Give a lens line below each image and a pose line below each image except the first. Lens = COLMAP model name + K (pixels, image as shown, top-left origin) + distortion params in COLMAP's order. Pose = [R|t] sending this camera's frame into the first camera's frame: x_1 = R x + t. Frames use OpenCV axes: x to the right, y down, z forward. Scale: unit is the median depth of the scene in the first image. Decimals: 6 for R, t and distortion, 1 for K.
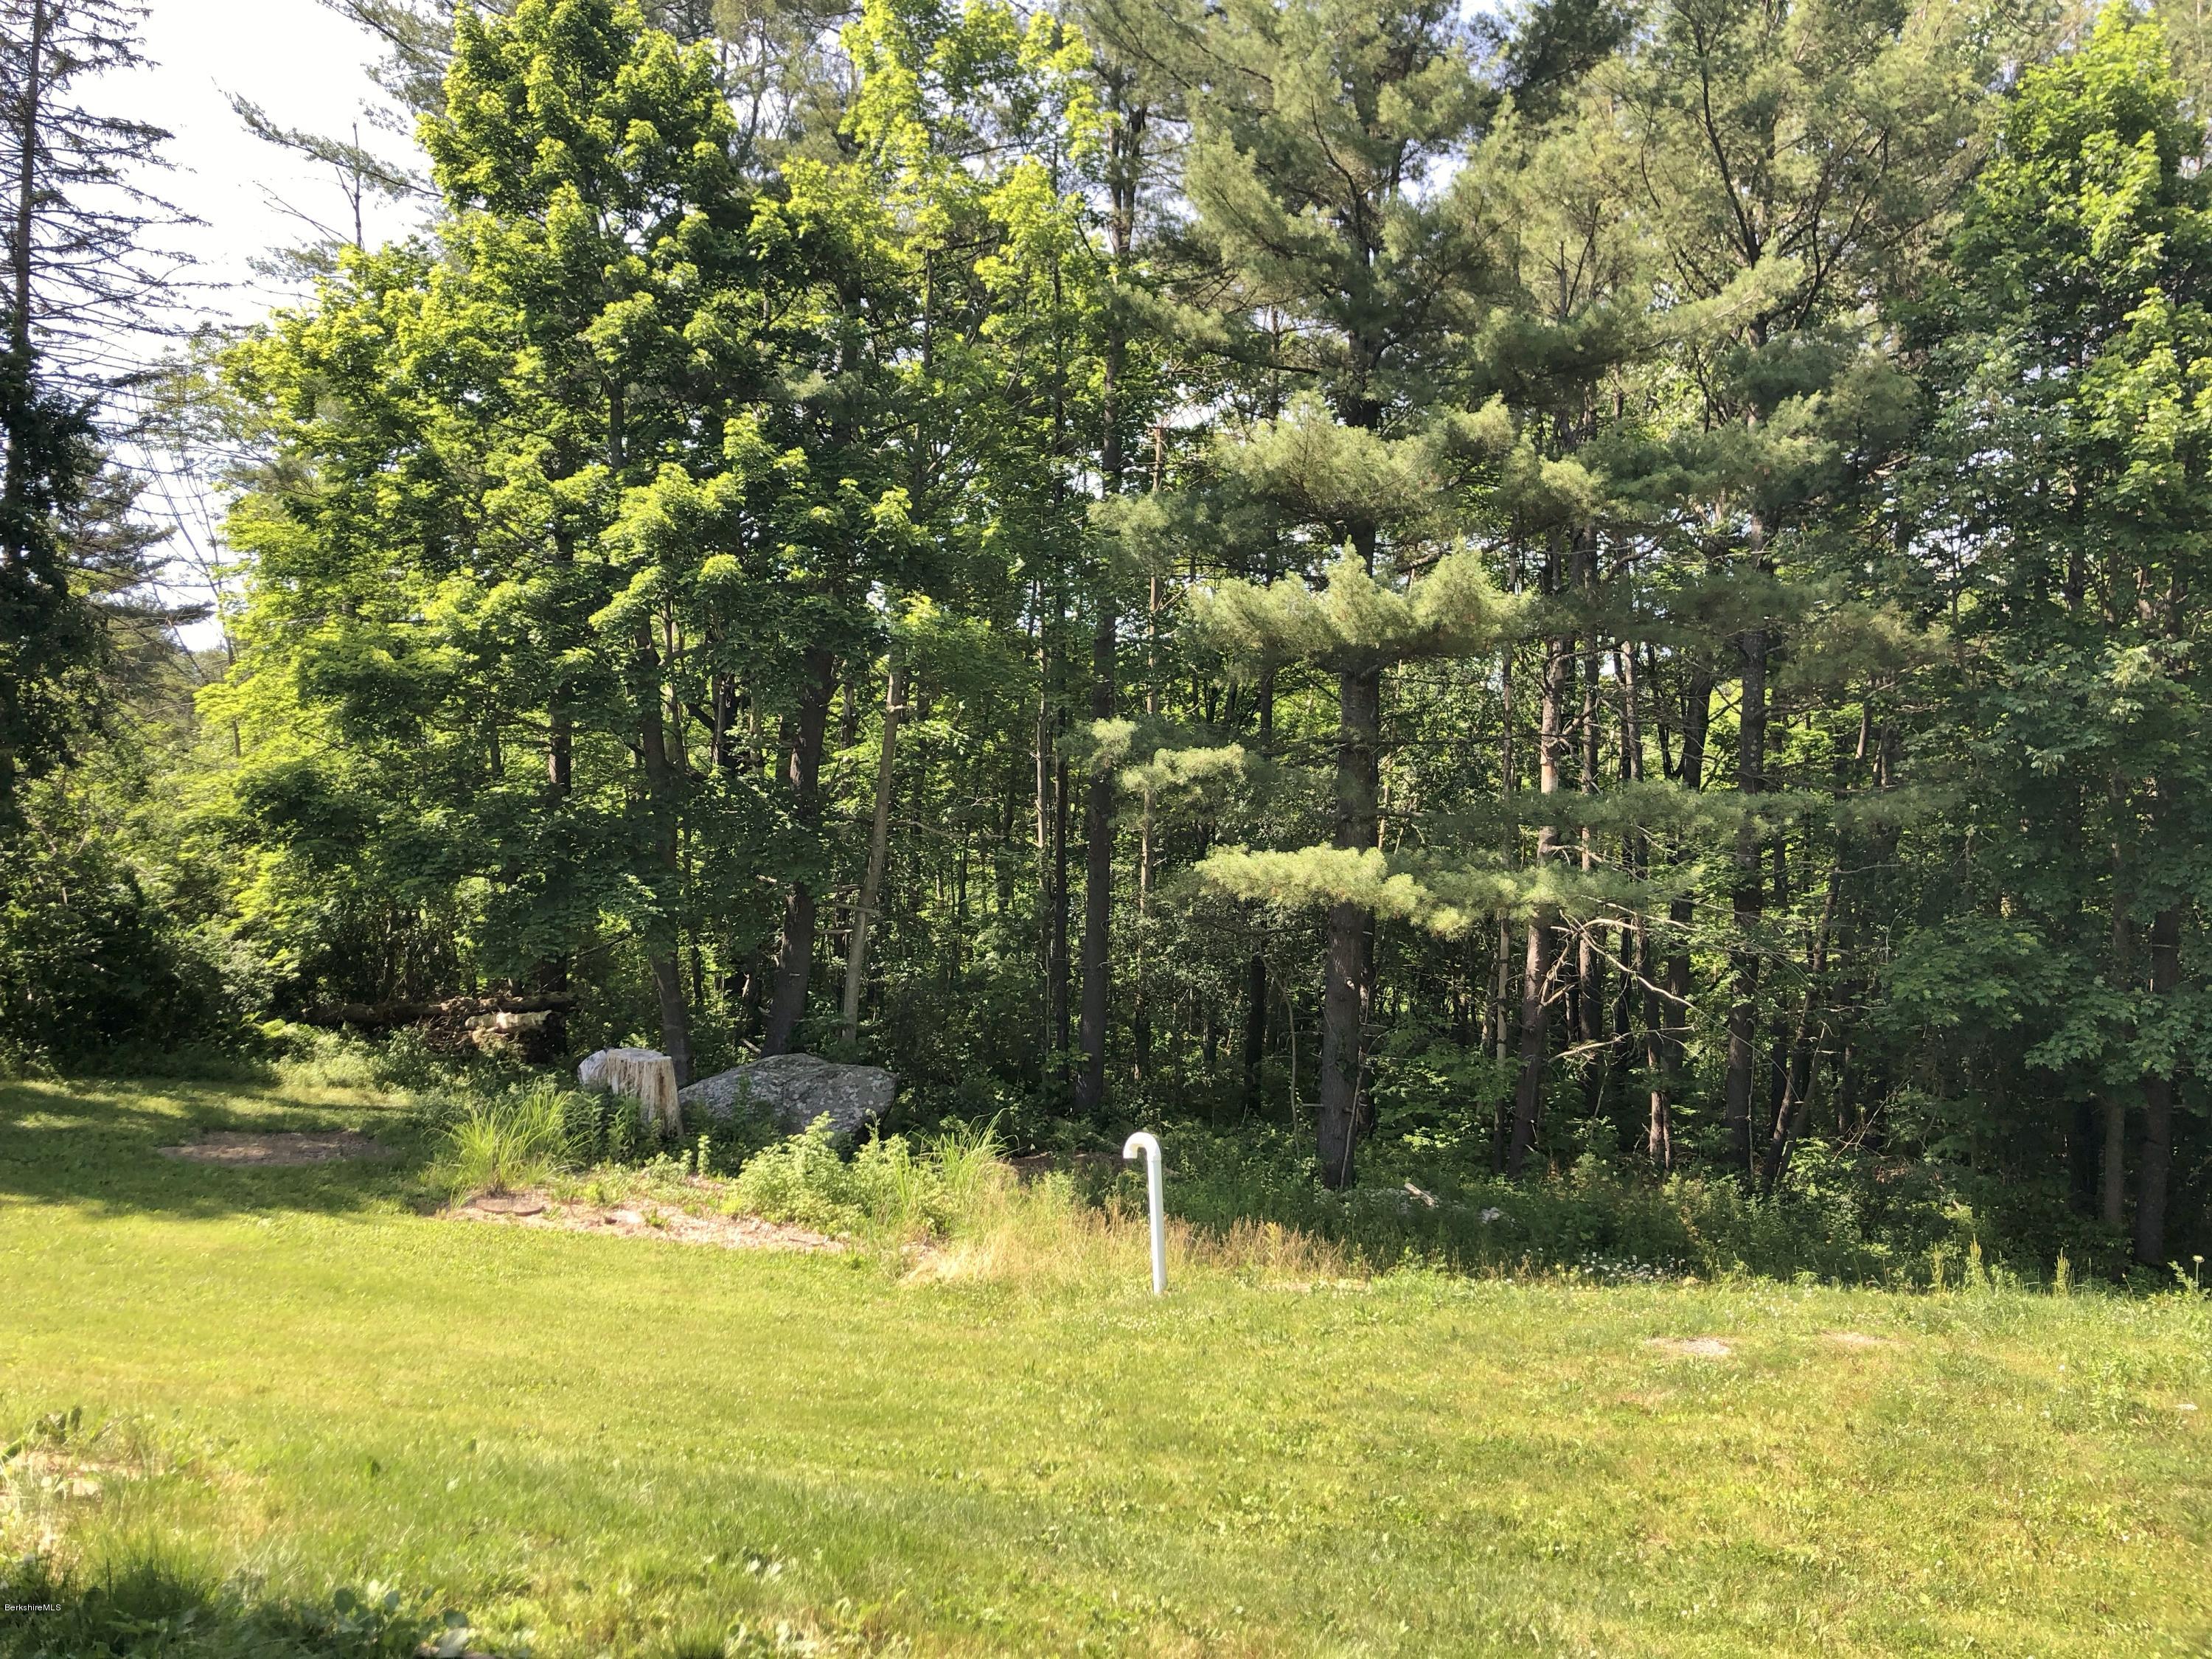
lens RADIAL K [[1818.0, 0, 1106.0], [0, 1818.0, 829.5], [0, 0, 1]] dist [0.002355, 0.000464]
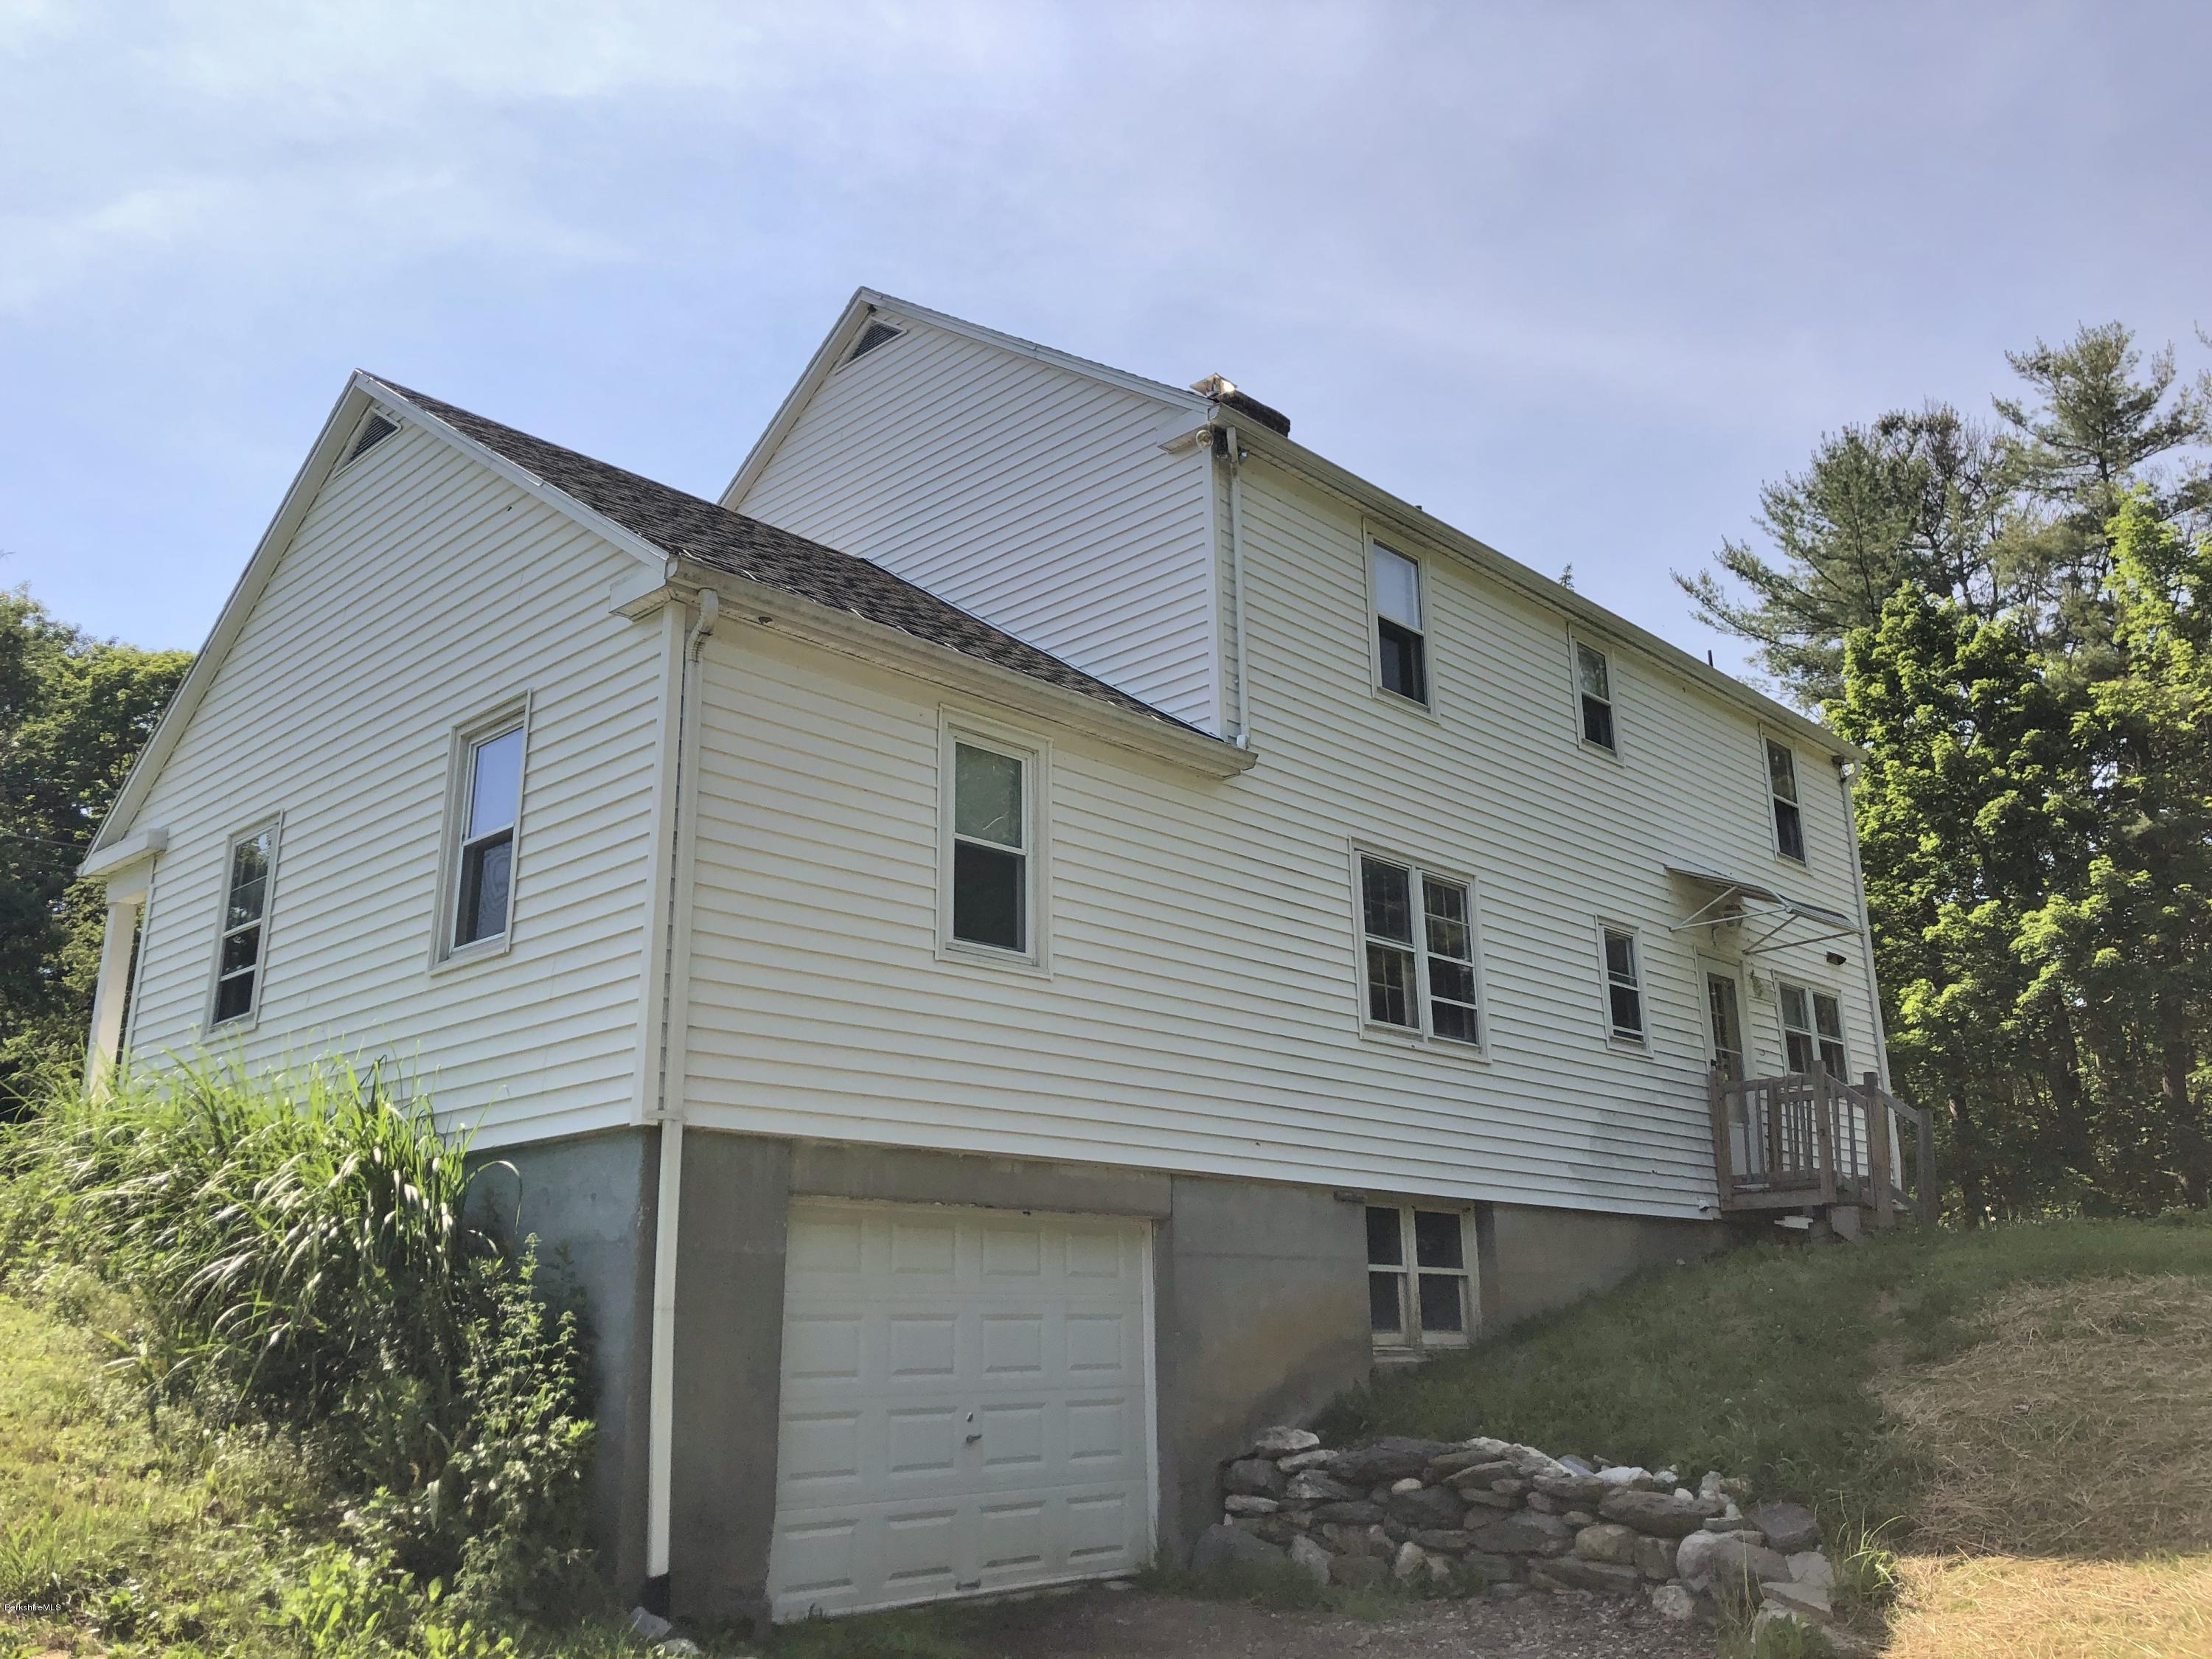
lens RADIAL K [[1818.0, 0, 1106.0], [0, 1818.0, 829.5], [0, 0, 1]] dist [0.002355, 0.000464]
pose [[0.797766, -0.189385, -0.572454, 0.016711], [0.063969, 0.970619, -0.231963, 0.053871], [0.599565, 0.148433, 0.786441, -0.702554]]
